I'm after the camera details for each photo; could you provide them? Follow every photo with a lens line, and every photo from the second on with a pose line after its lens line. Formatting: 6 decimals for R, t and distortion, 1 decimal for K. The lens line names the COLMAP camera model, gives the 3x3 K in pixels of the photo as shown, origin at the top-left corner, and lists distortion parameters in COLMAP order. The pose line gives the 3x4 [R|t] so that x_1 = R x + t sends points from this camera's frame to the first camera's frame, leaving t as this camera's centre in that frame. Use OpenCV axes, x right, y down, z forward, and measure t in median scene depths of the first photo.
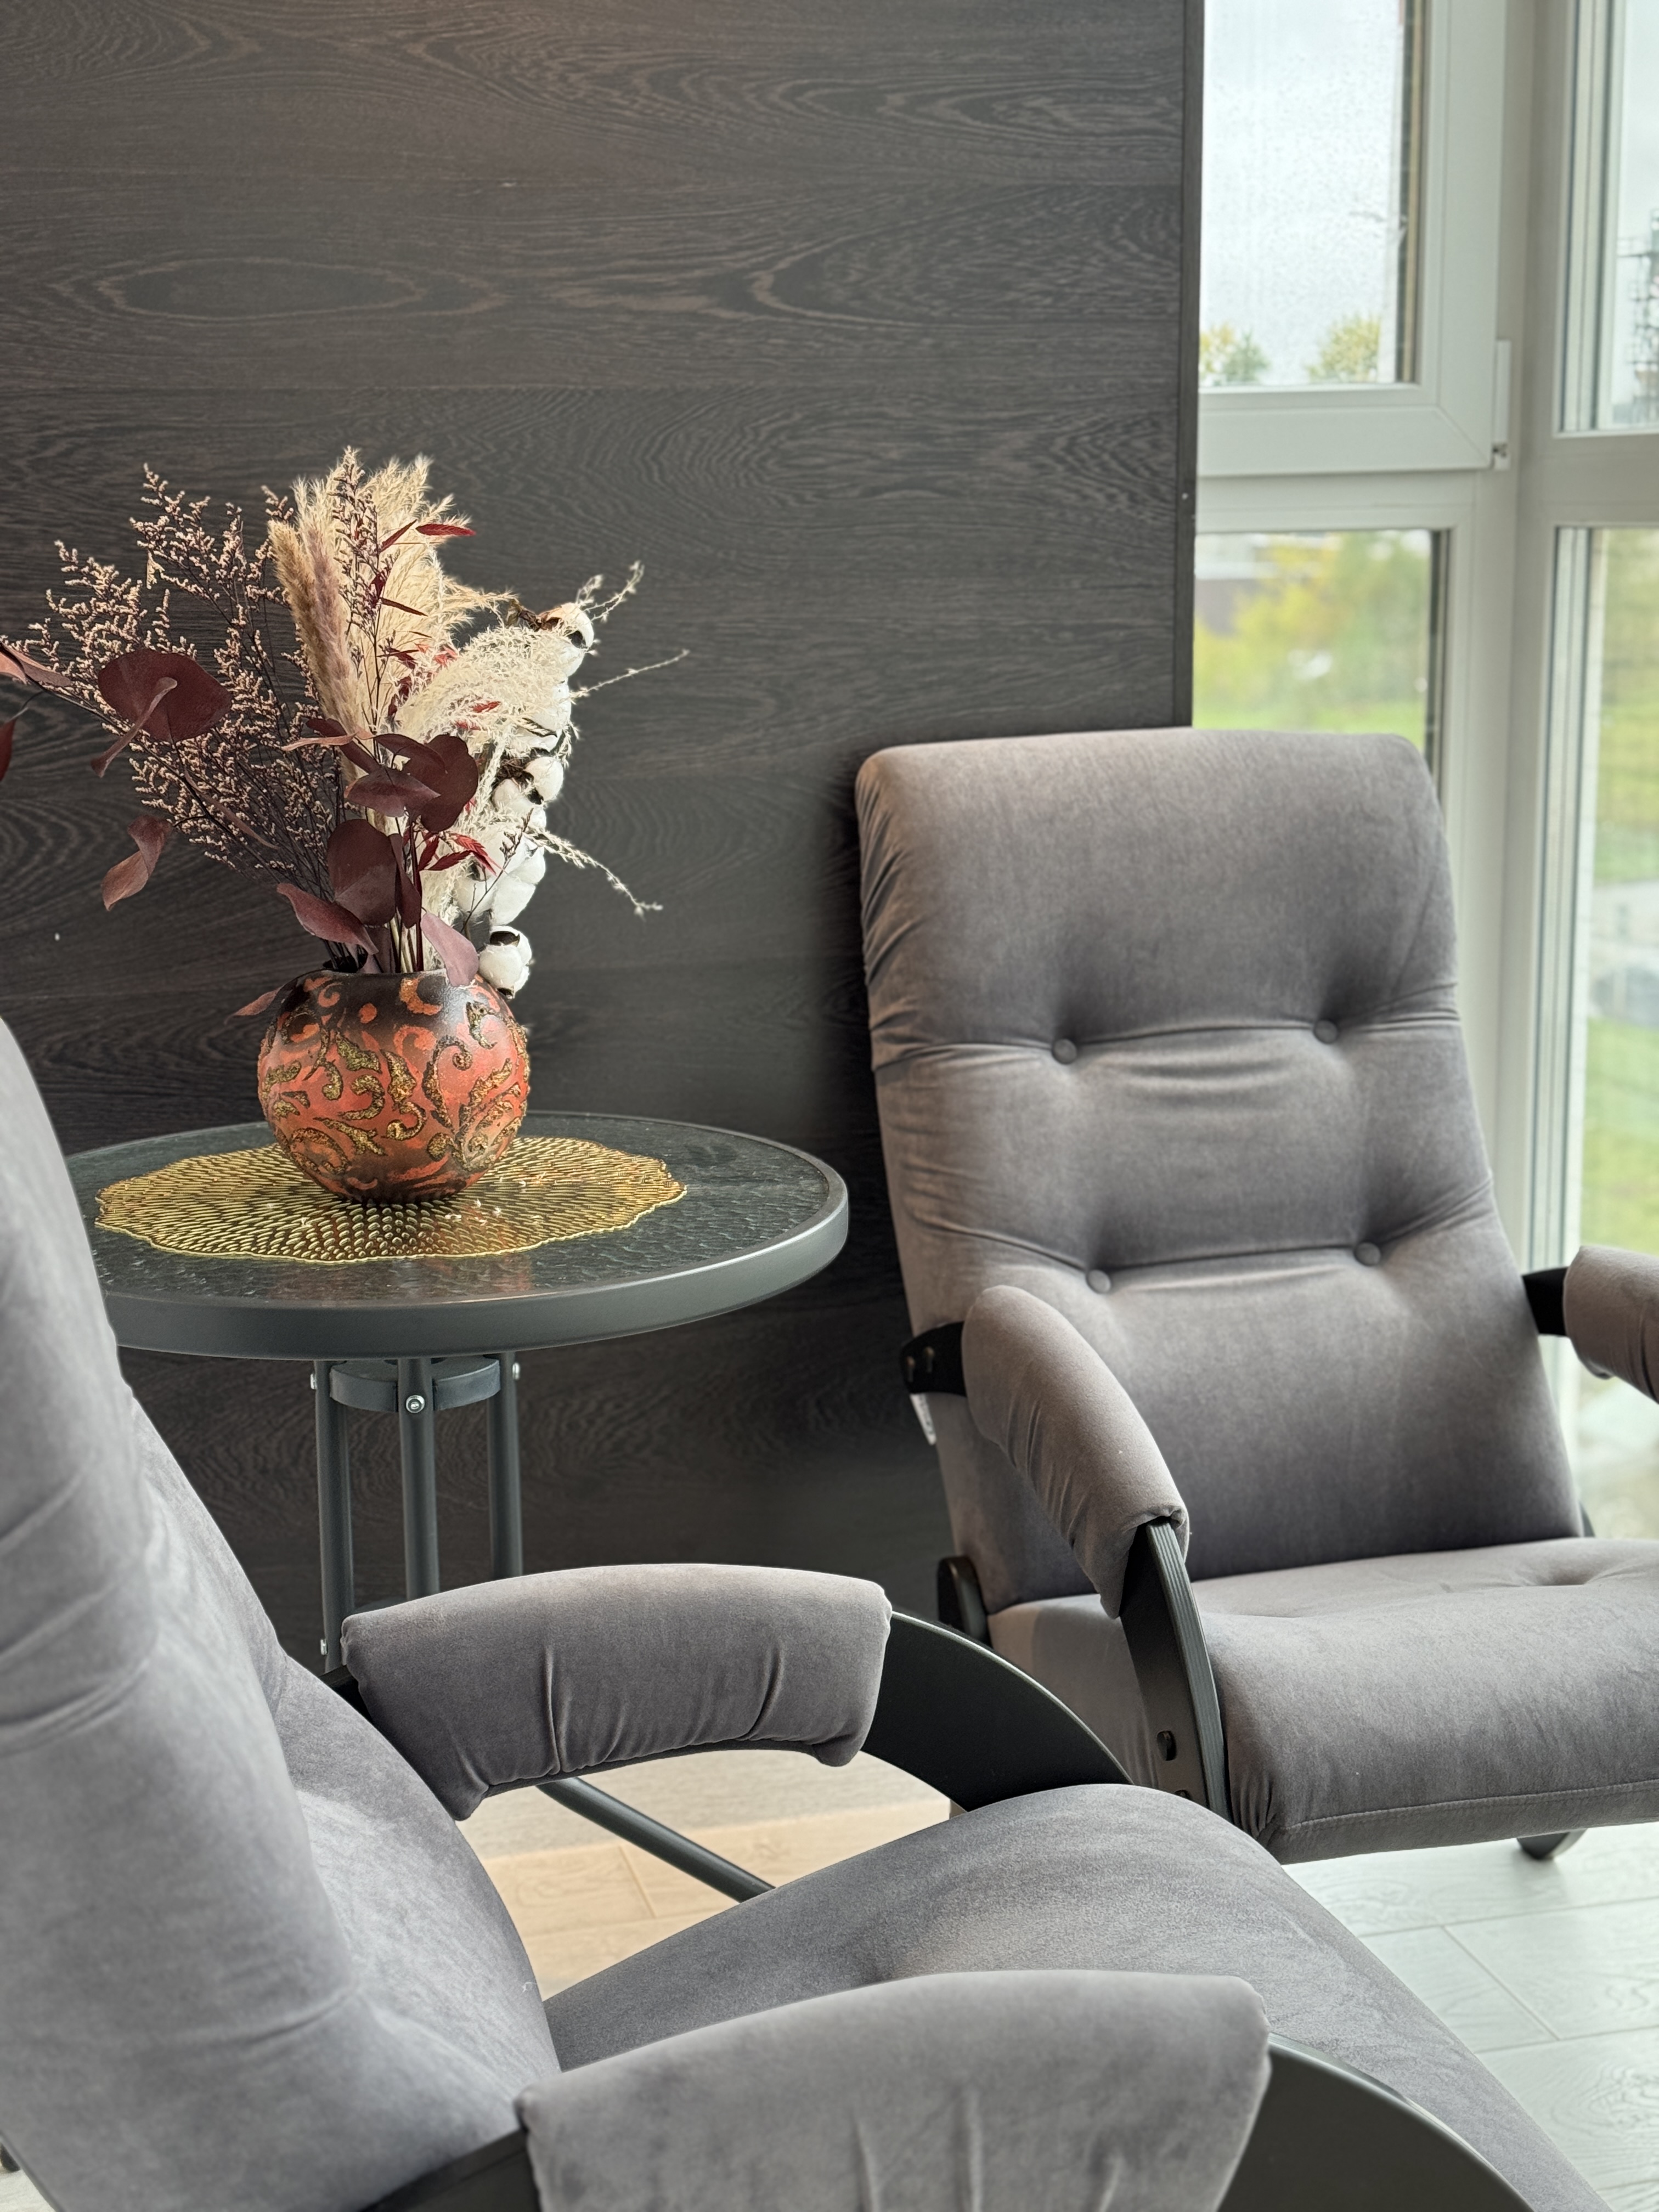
lens RADIAL K [[3140.6, 0, 808.9], [0, 3140.6, 1172.7], [0, 0, 1]] dist [0.112065, 0.000000]
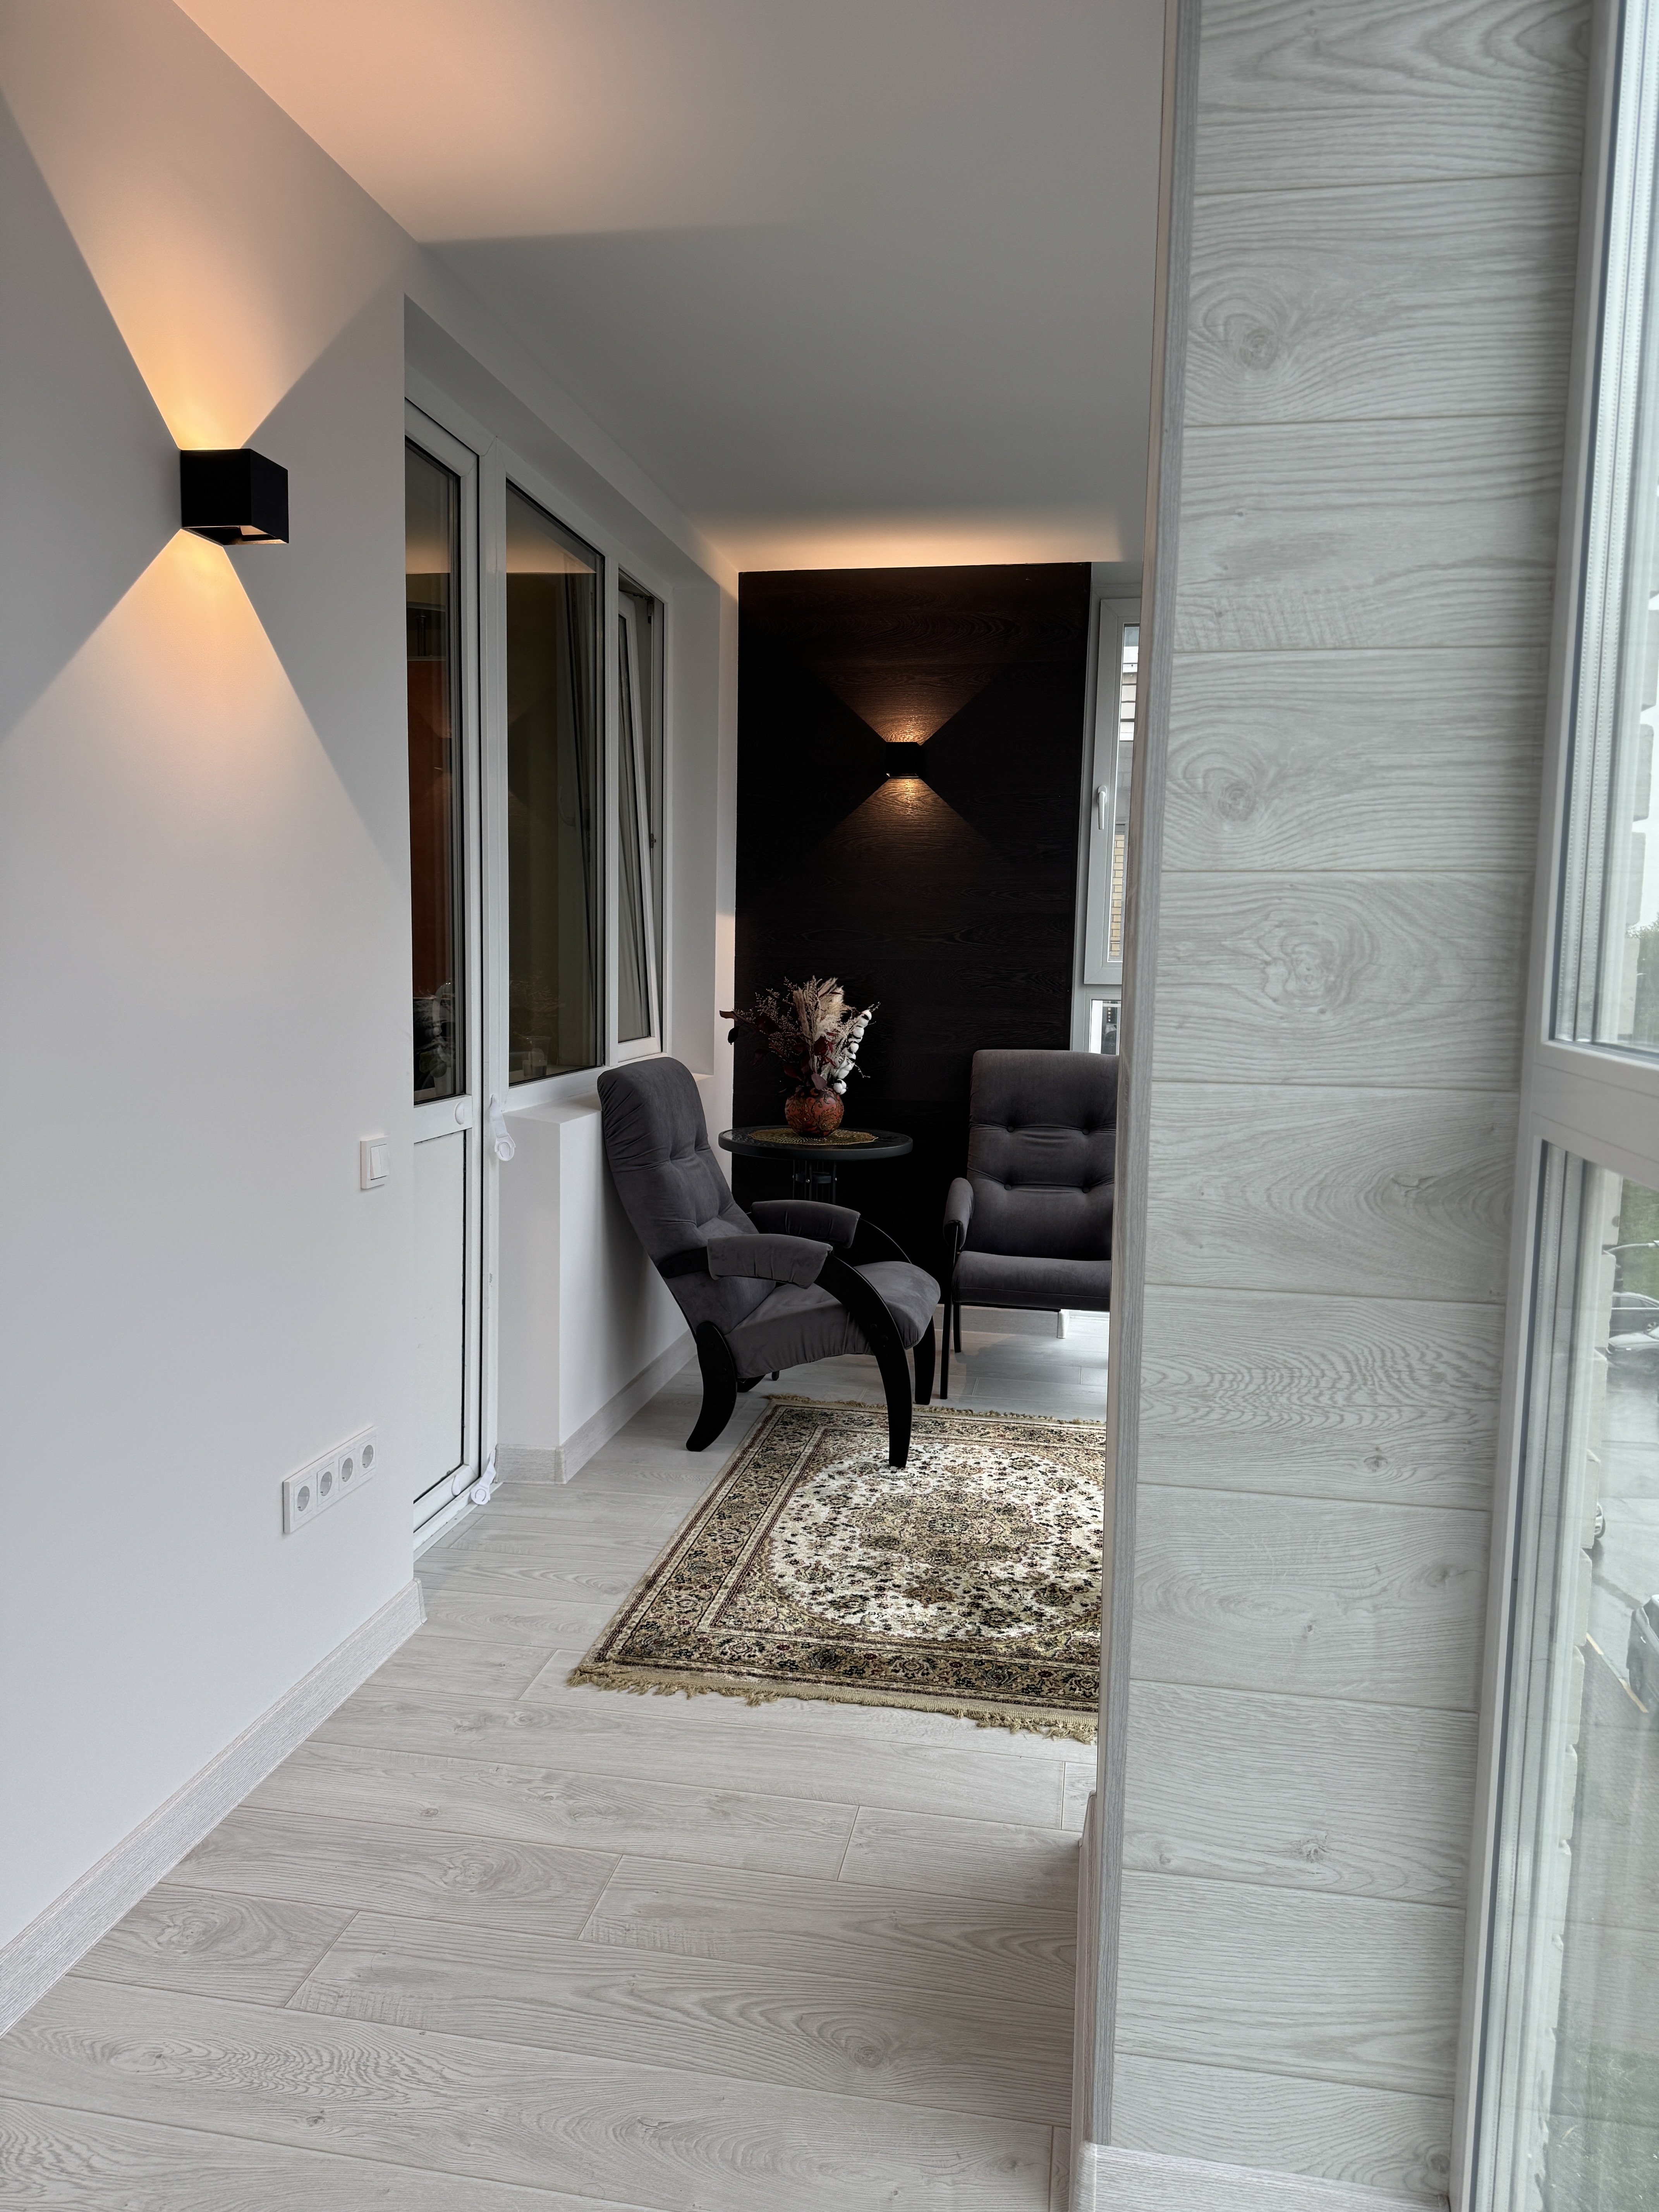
lens RADIAL K [[1534.9, 0, 747.6], [0, 1534.9, 1151.2], [0, 0, 1]] dist [0.029648, -0.020679]
pose [[0.888140, 0.090063, -0.450661, 0.773594], [-0.126656, 0.990602, -0.051639, 0.151660], [0.441775, 0.102942, 0.891200, -0.993278]]
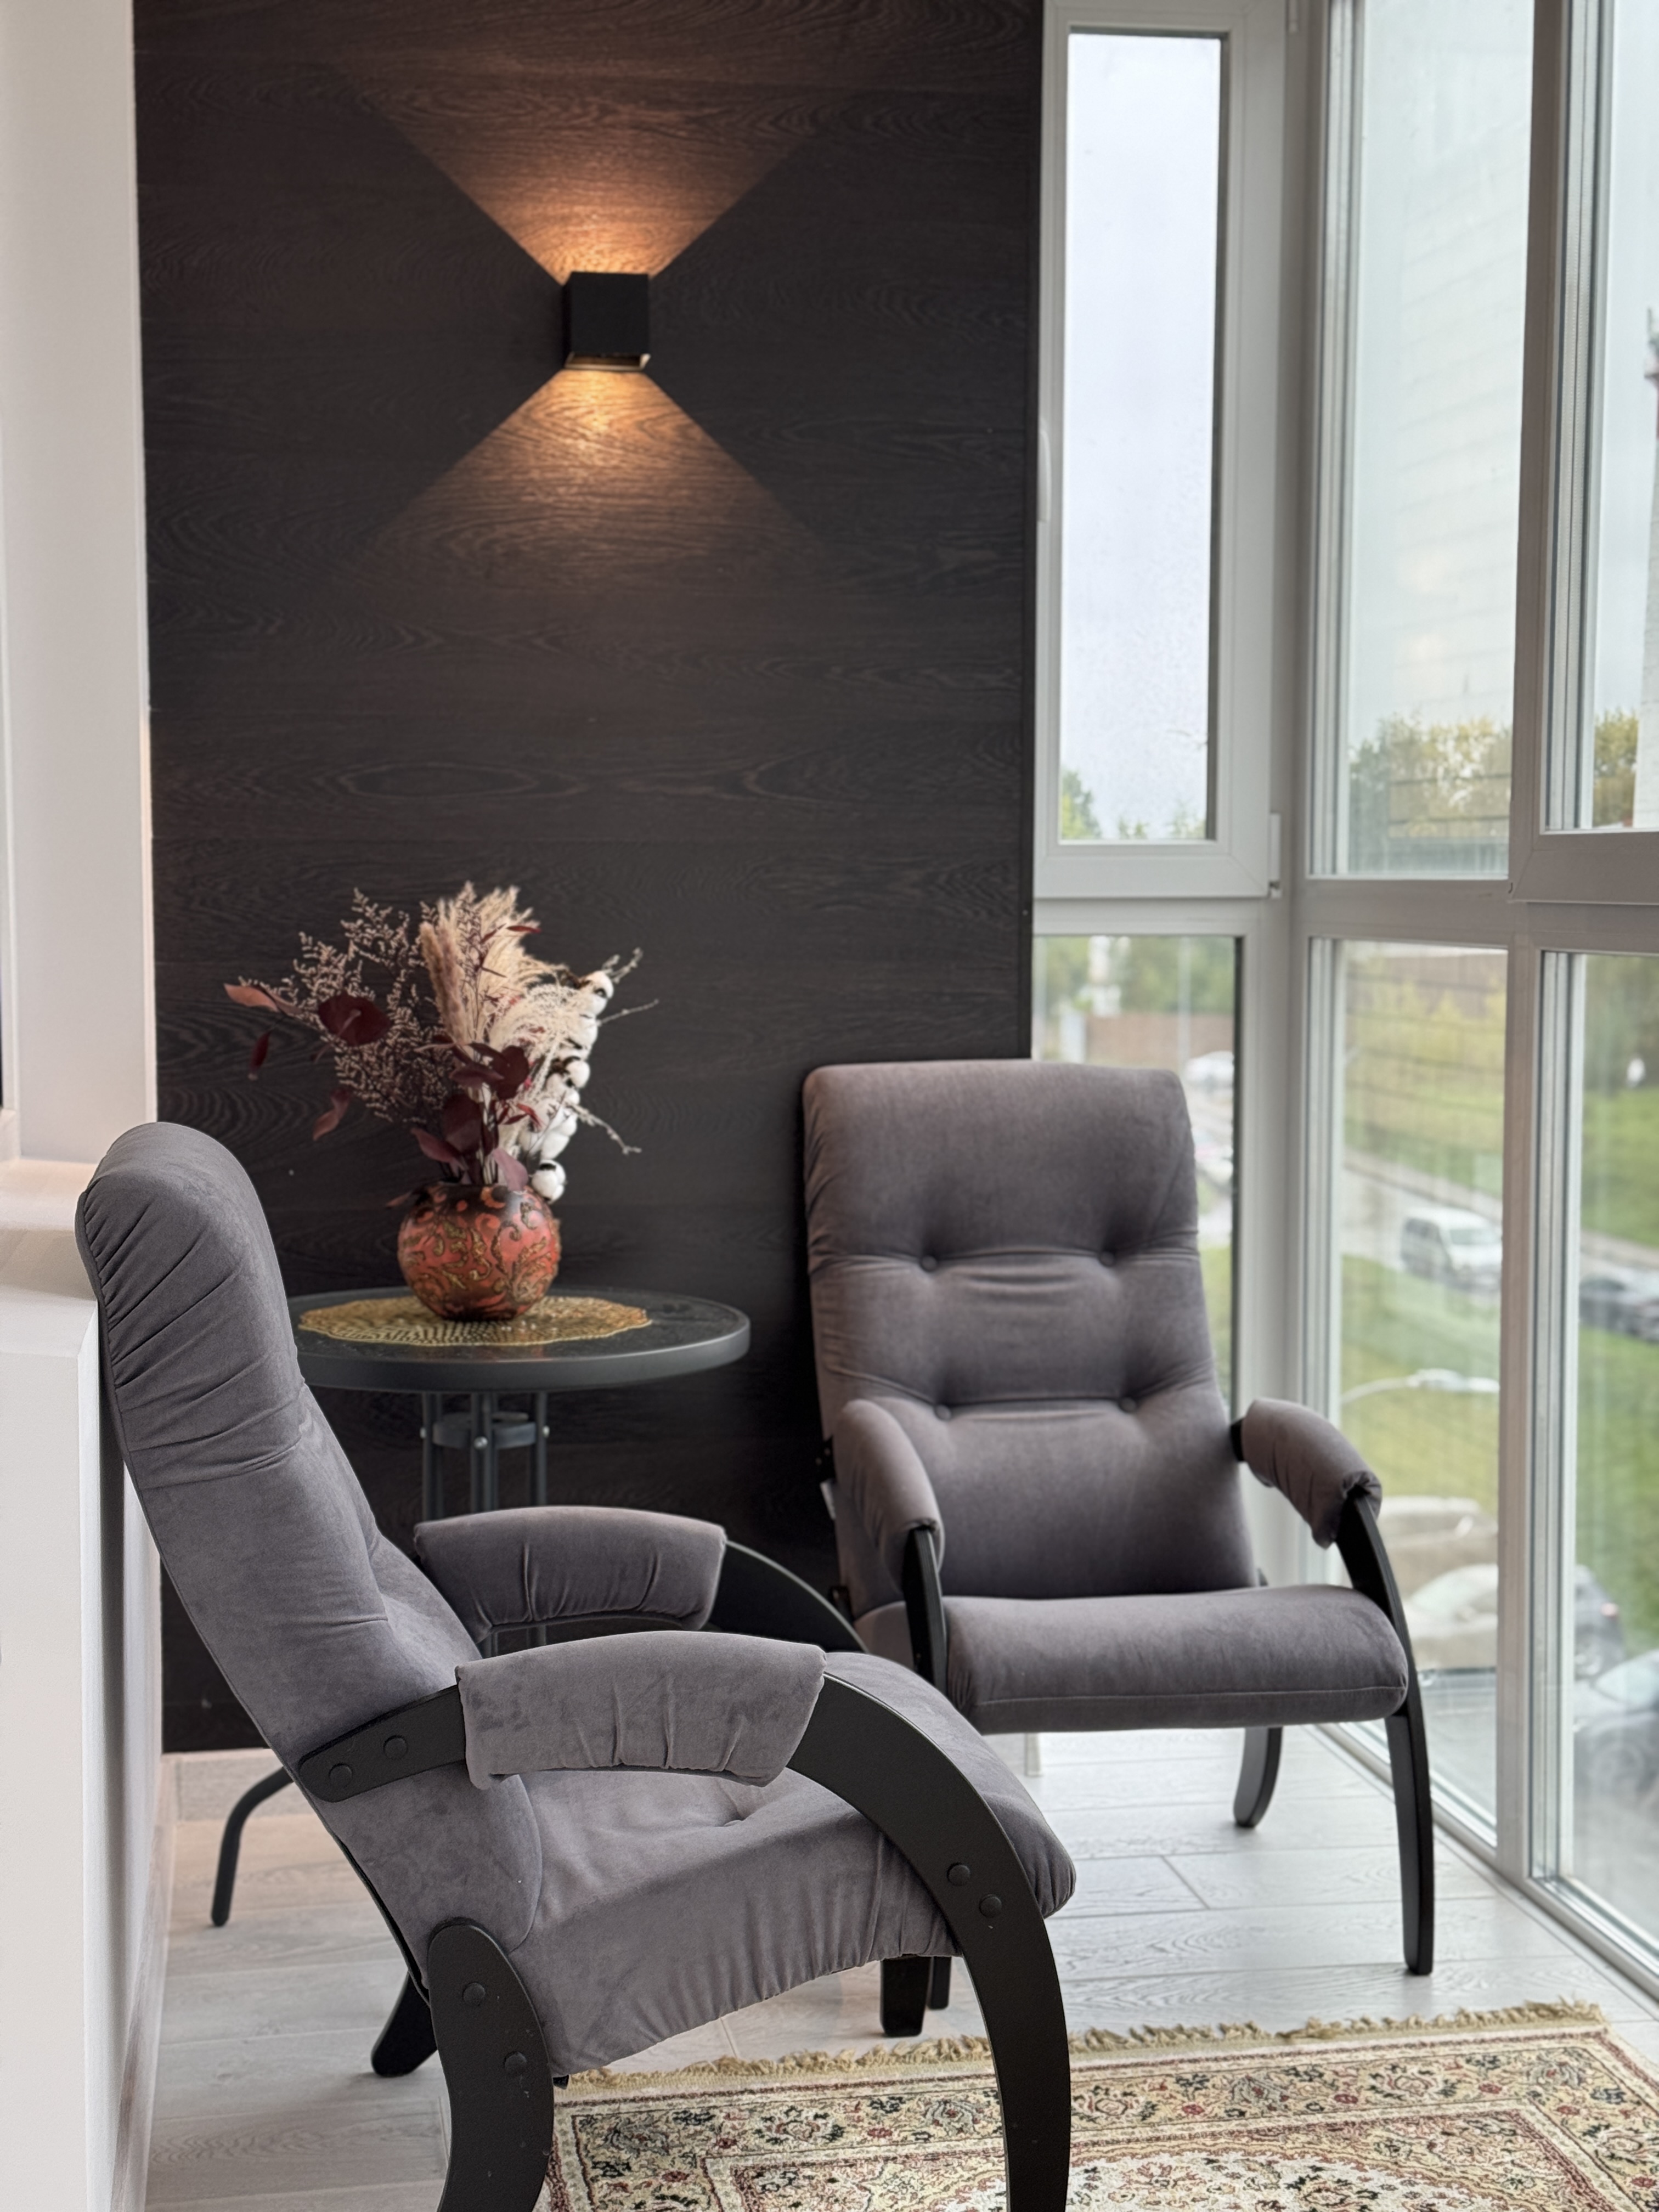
lens RADIAL K [[3140.6, 0, 789.3], [0, 3140.6, 1134.6], [0, 0, 1]] dist [0.112065, 0.000000]
pose [[0.995744, 0.025433, -0.088583, 0.175636], [-0.036481, 0.991432, -0.125422, 0.111349], [0.084634, 0.128120, 0.988141, -0.633117]]
